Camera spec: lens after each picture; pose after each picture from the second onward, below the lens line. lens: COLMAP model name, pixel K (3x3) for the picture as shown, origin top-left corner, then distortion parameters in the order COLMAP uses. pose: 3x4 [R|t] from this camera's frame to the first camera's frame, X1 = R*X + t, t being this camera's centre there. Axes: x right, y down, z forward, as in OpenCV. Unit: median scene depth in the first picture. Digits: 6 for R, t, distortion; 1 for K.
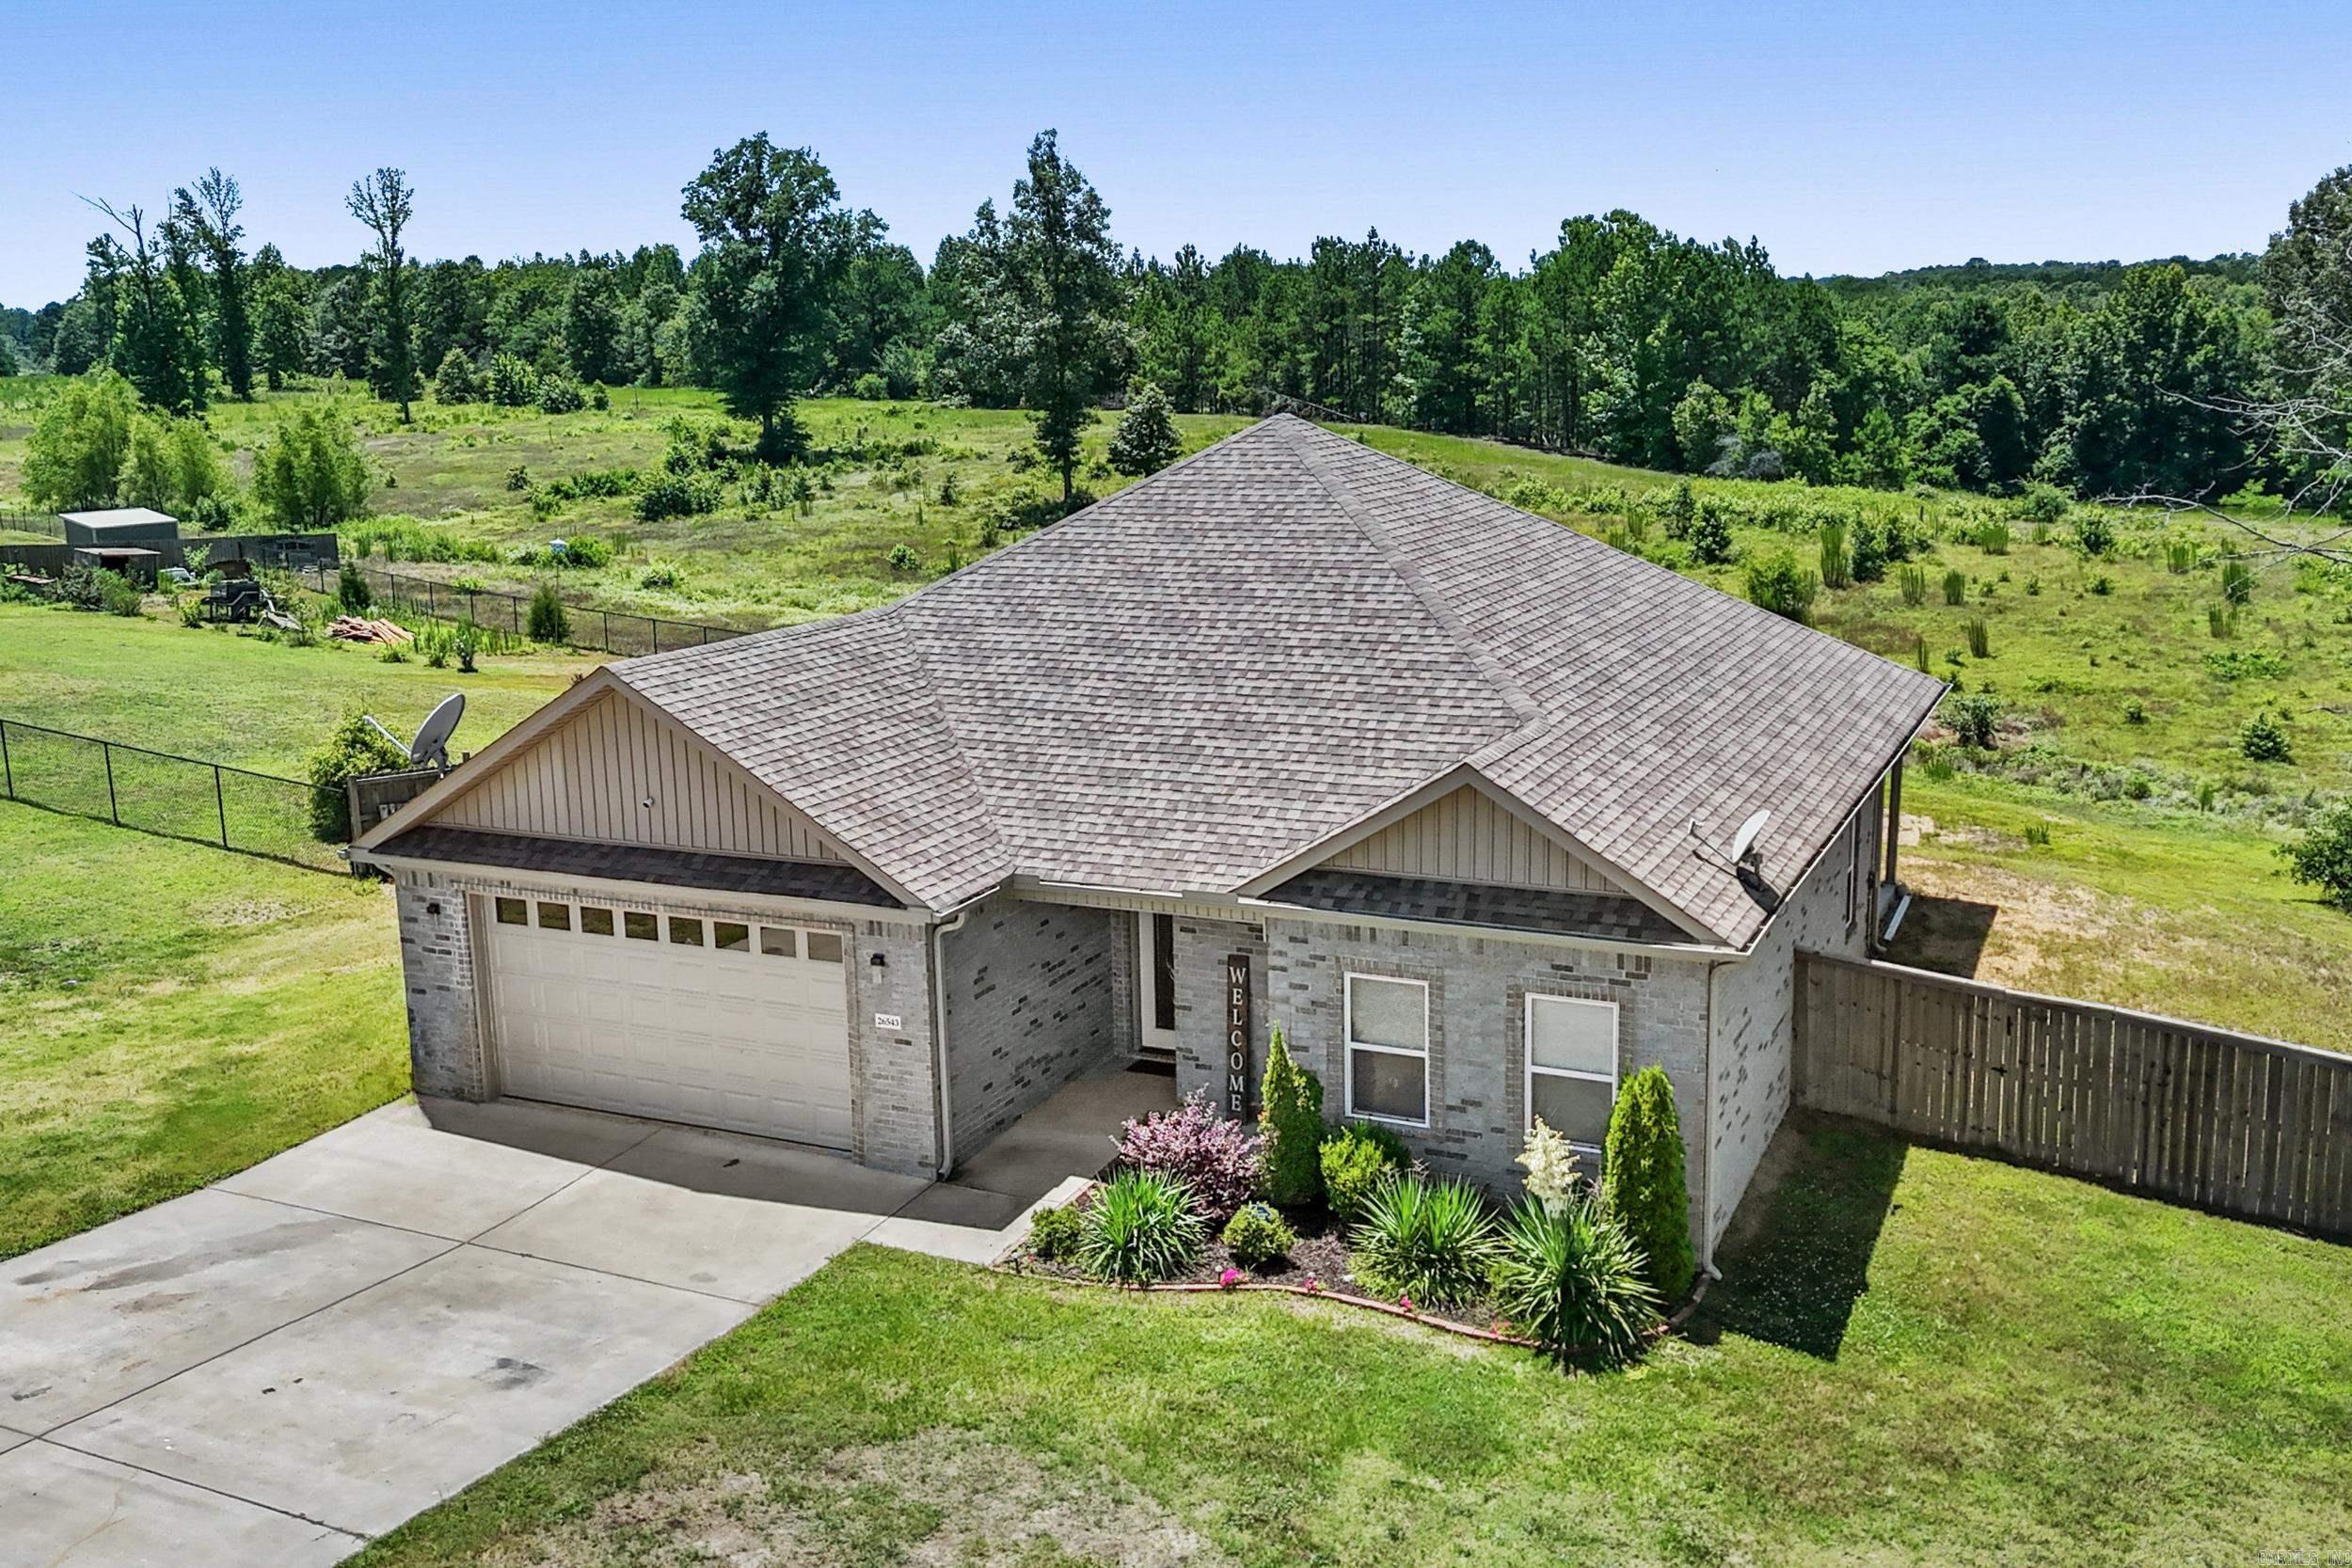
lens RADIAL K [[2135.8, 0, 1177.1], [0, 2135.8, 843.5], [0, 0, 1]] dist [0.128882, -0.222059]
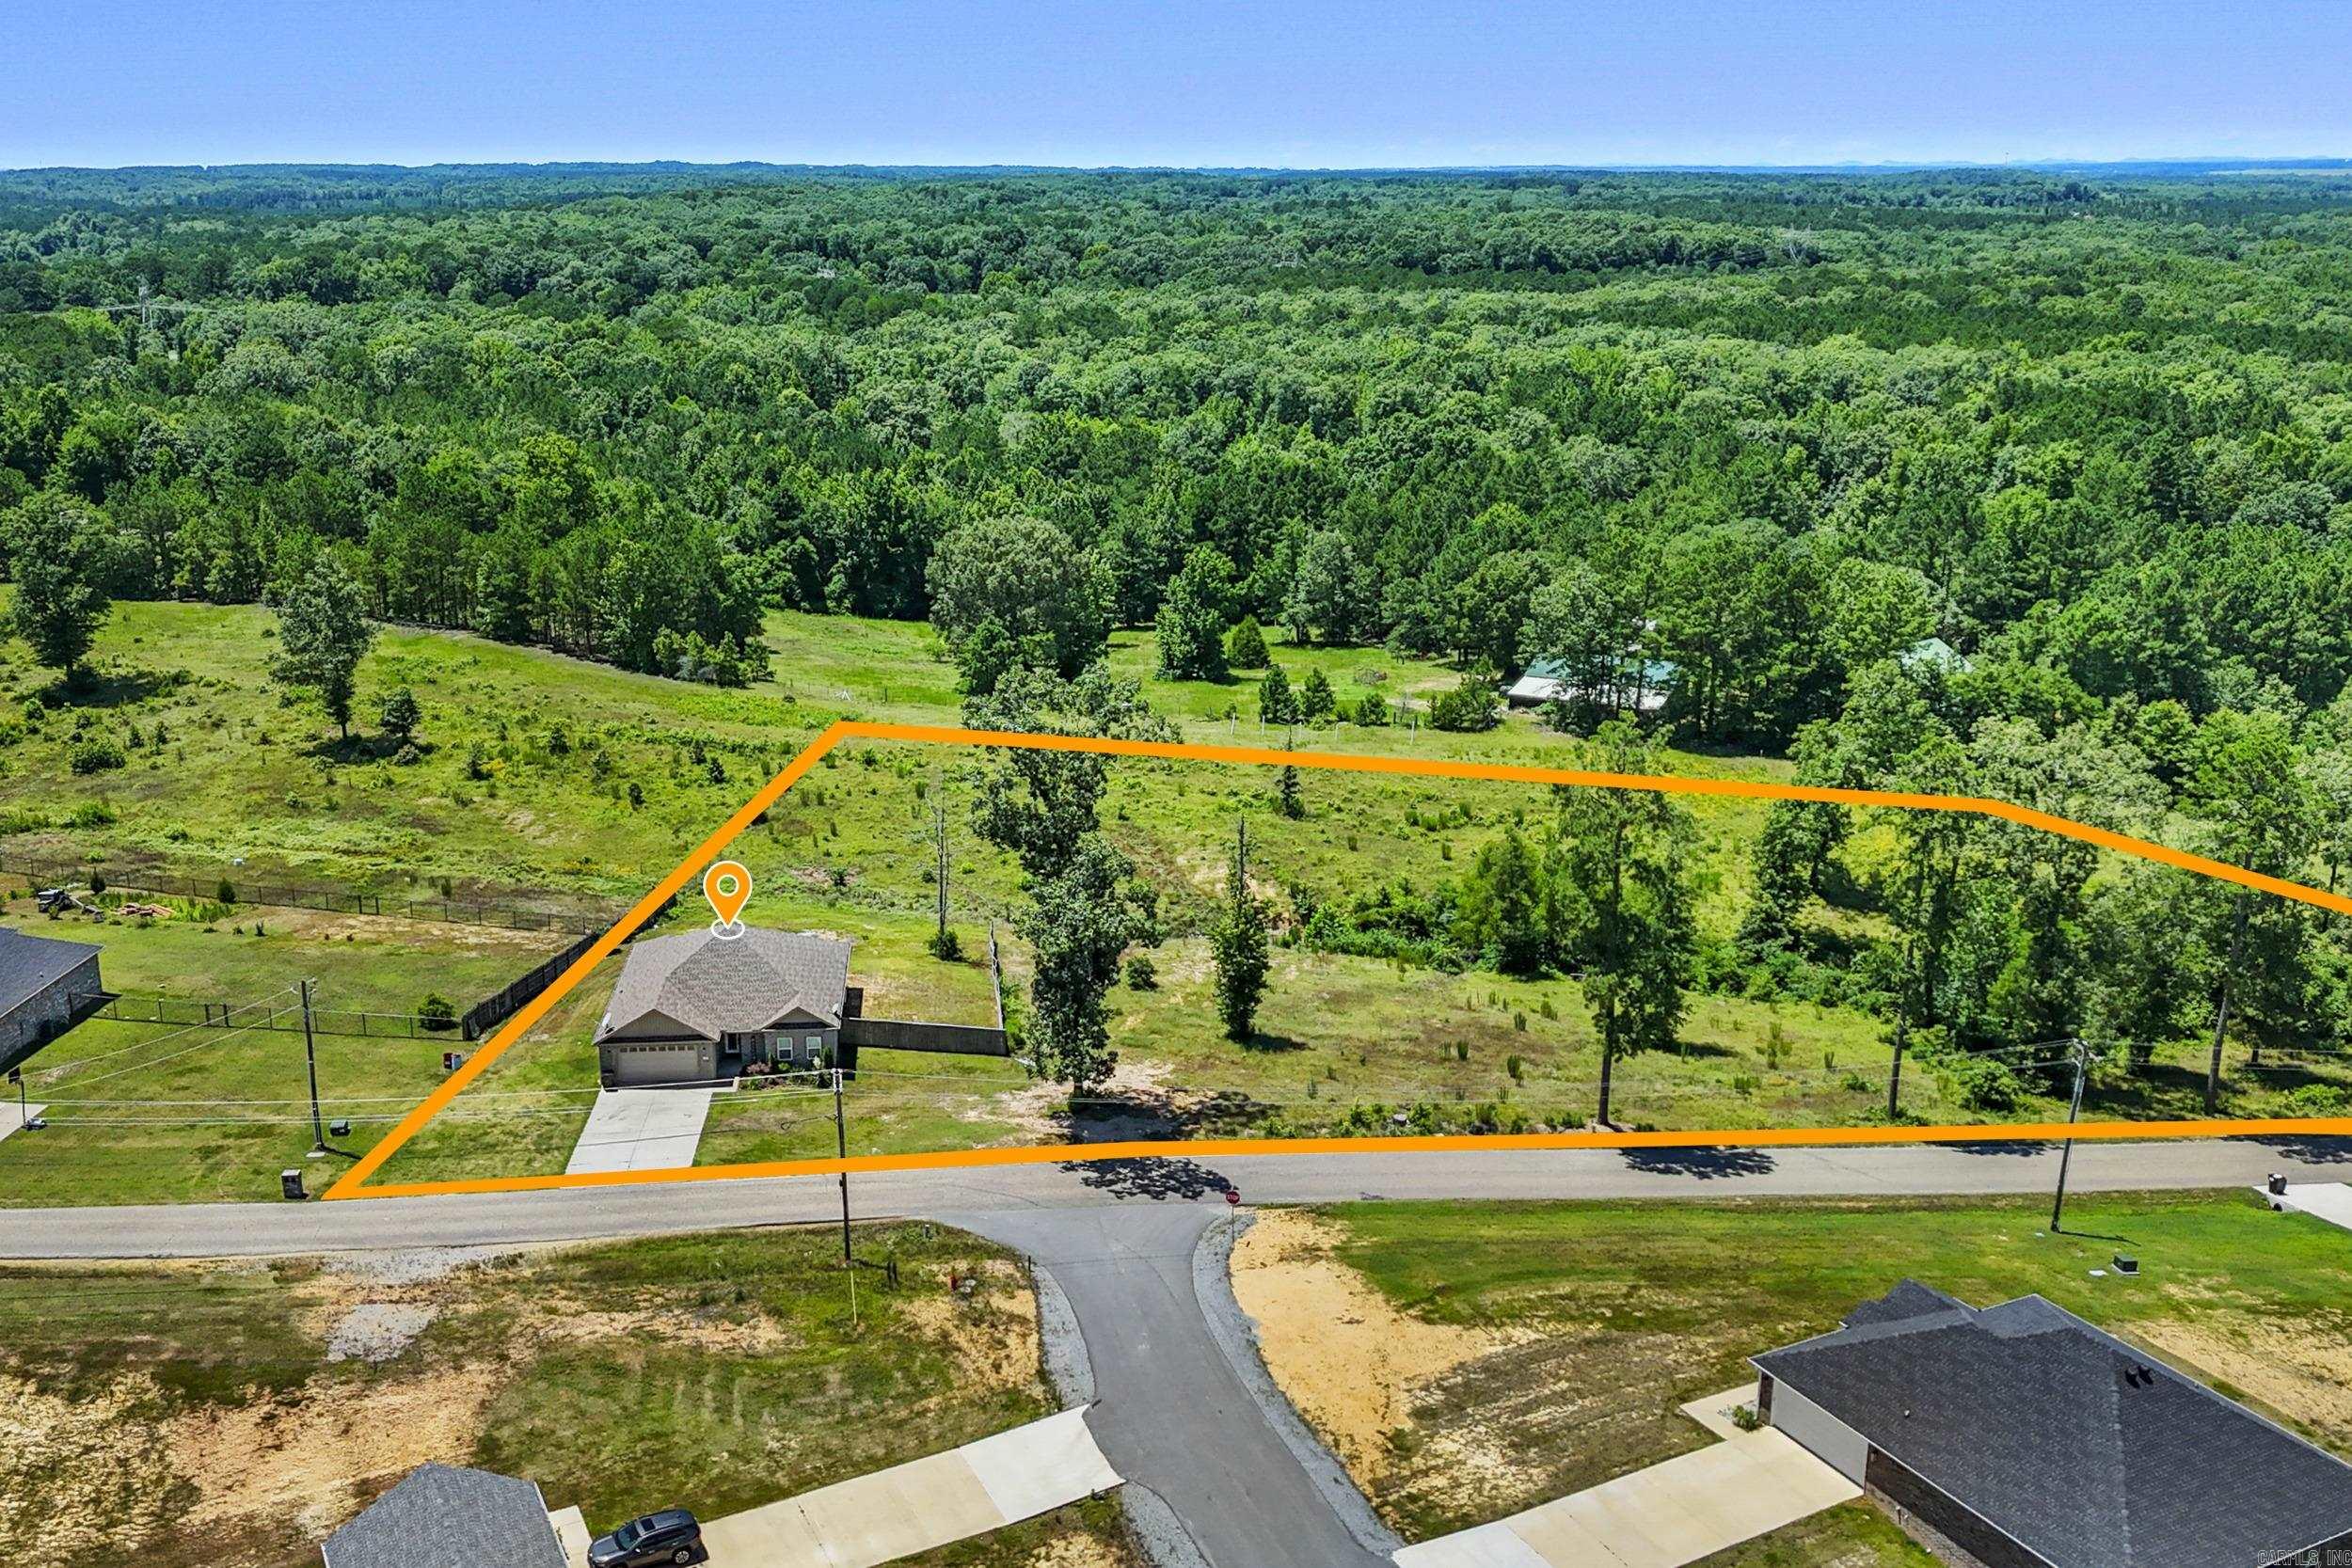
lens RADIAL K [[2089.2, 0, 1181.5], [0, 2089.2, 824.1], [0, 0, 1]] dist [0.122065, -0.194287]
pose [[0.853143, -0.120352, 0.507605, -1.544973], [0.084746, 0.992073, 0.092783, -0.814442], [-0.514748, -0.036140, 0.856579, -3.853543]]
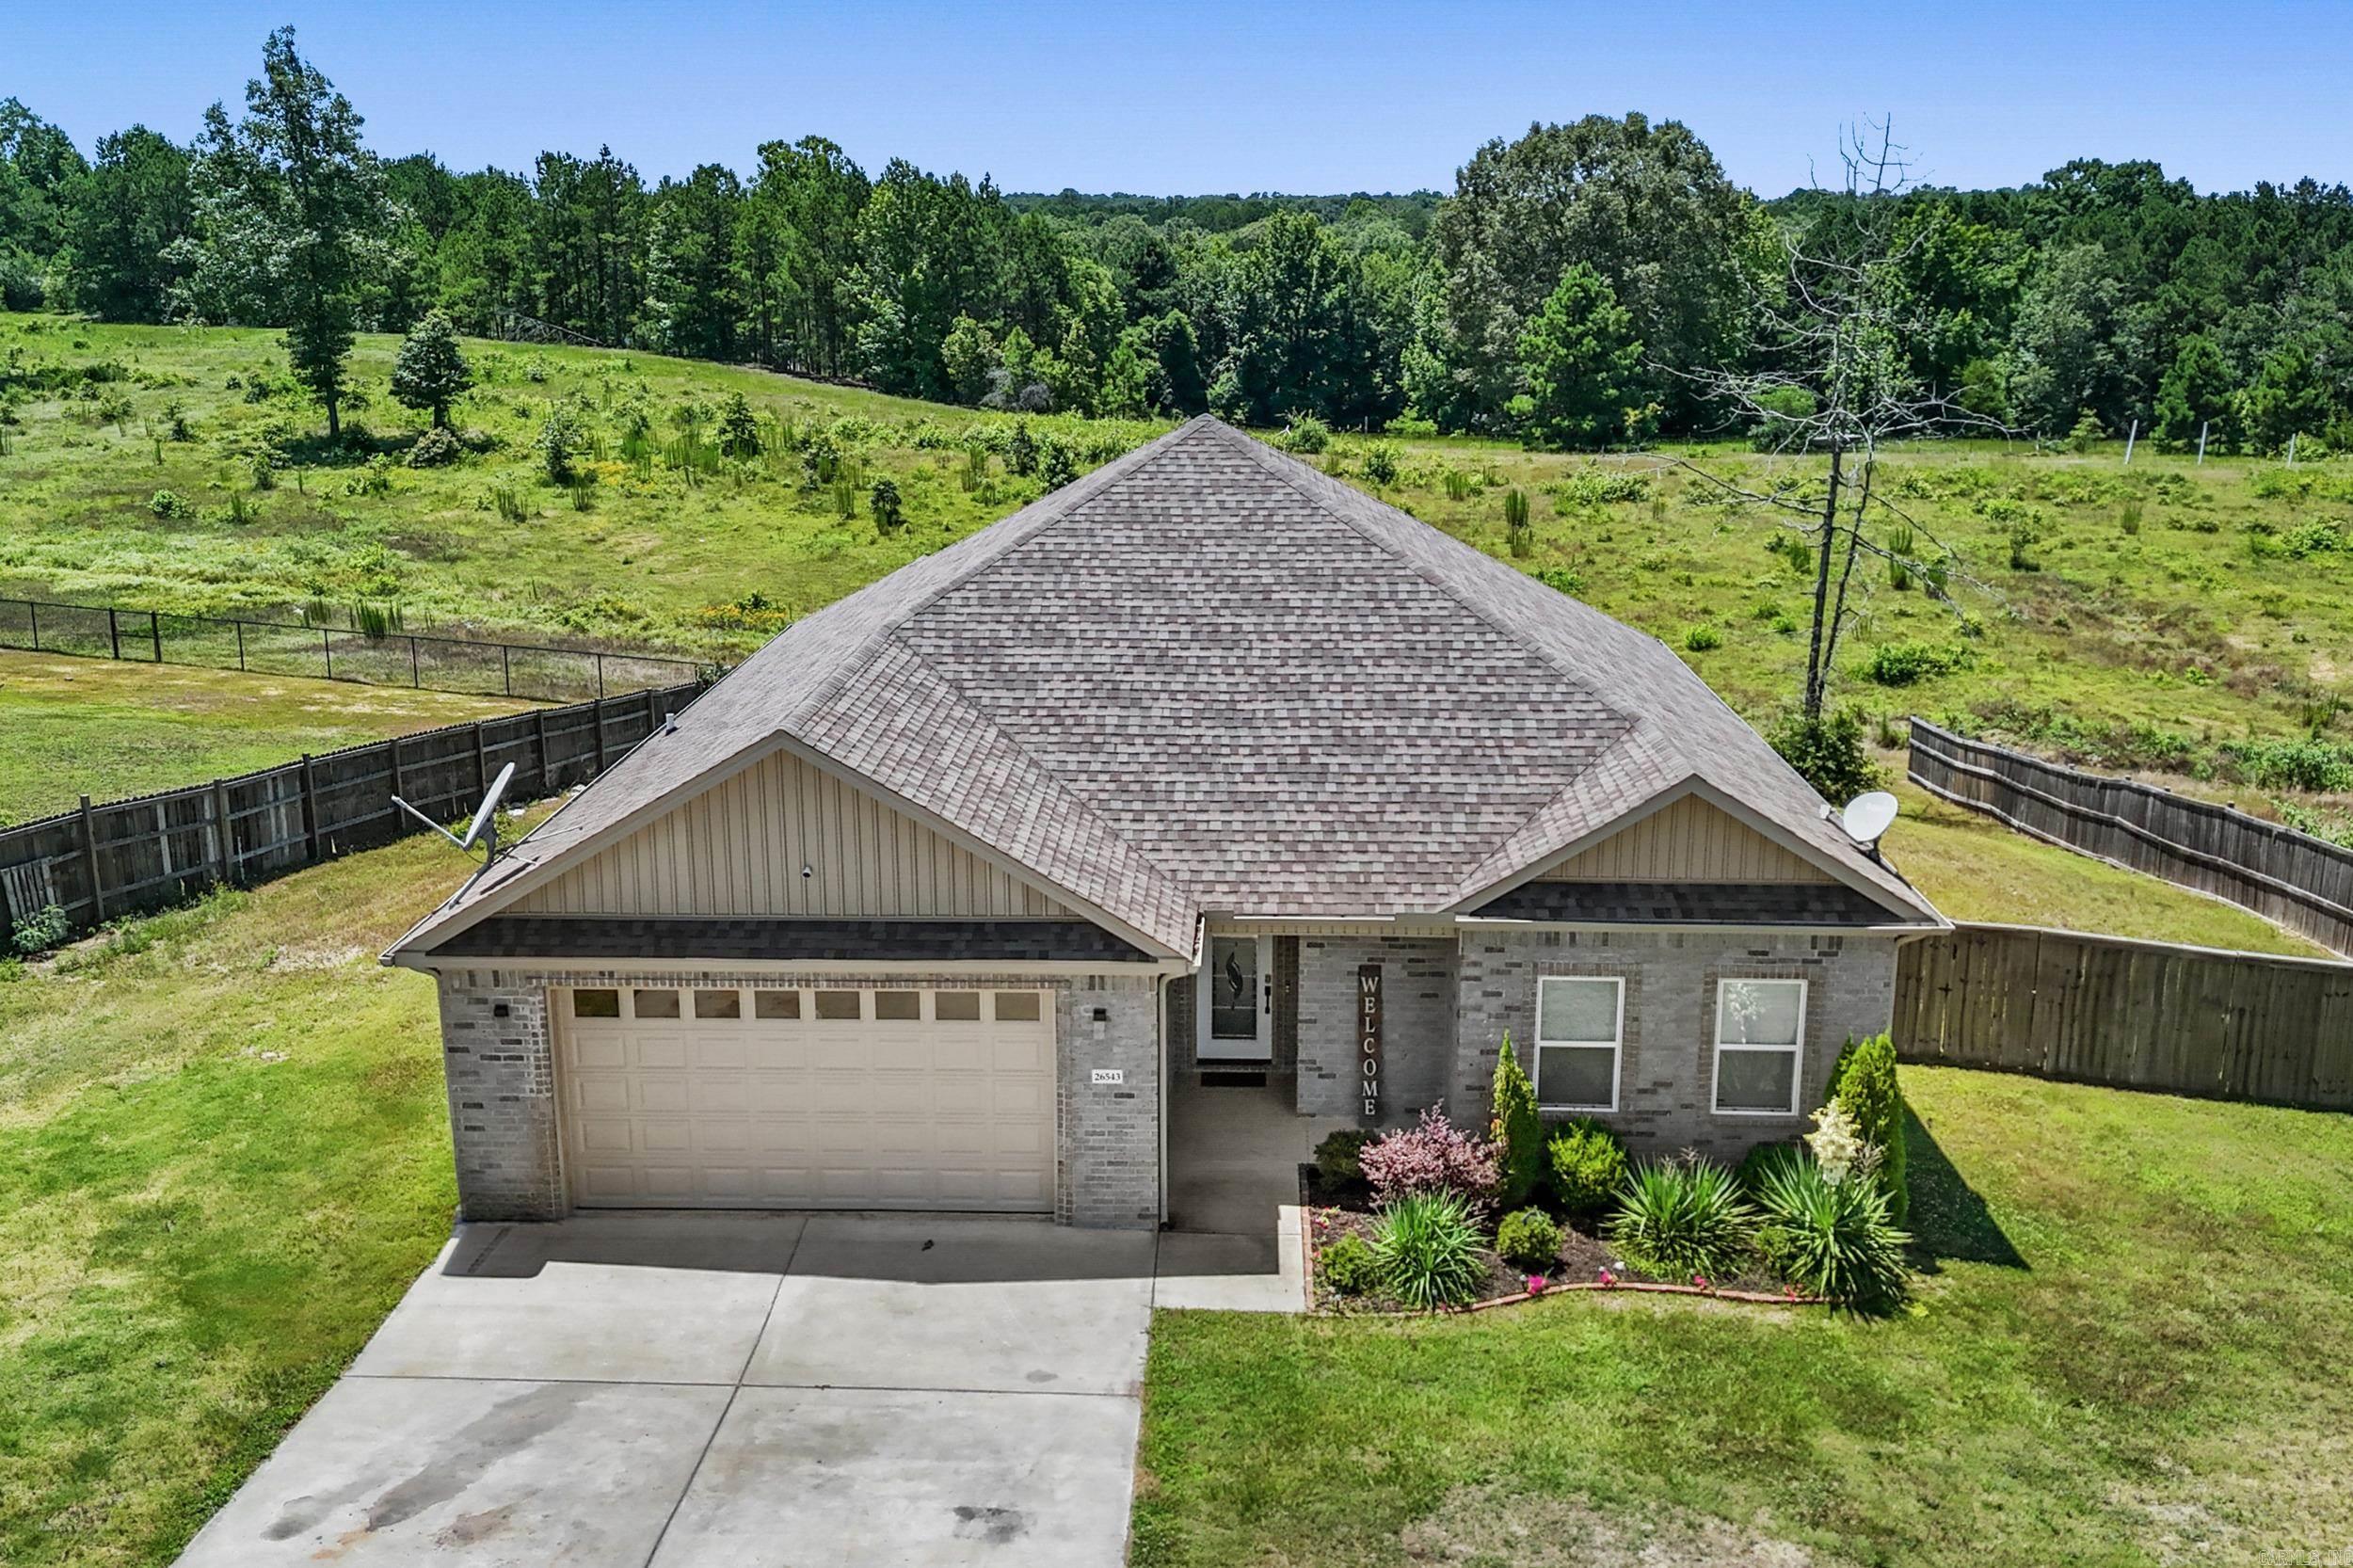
lens RADIAL K [[2090.3, 0, 1182.0], [0, 2090.3, 824.1], [0, 0, 1]] dist [0.122065, -0.194287]
pose [[0.917582, -0.085083, 0.388335, -0.359102], [0.071320, 0.996212, 0.049748, -0.058506], [-0.391097, -0.017952, 0.920174, 0.092669]]
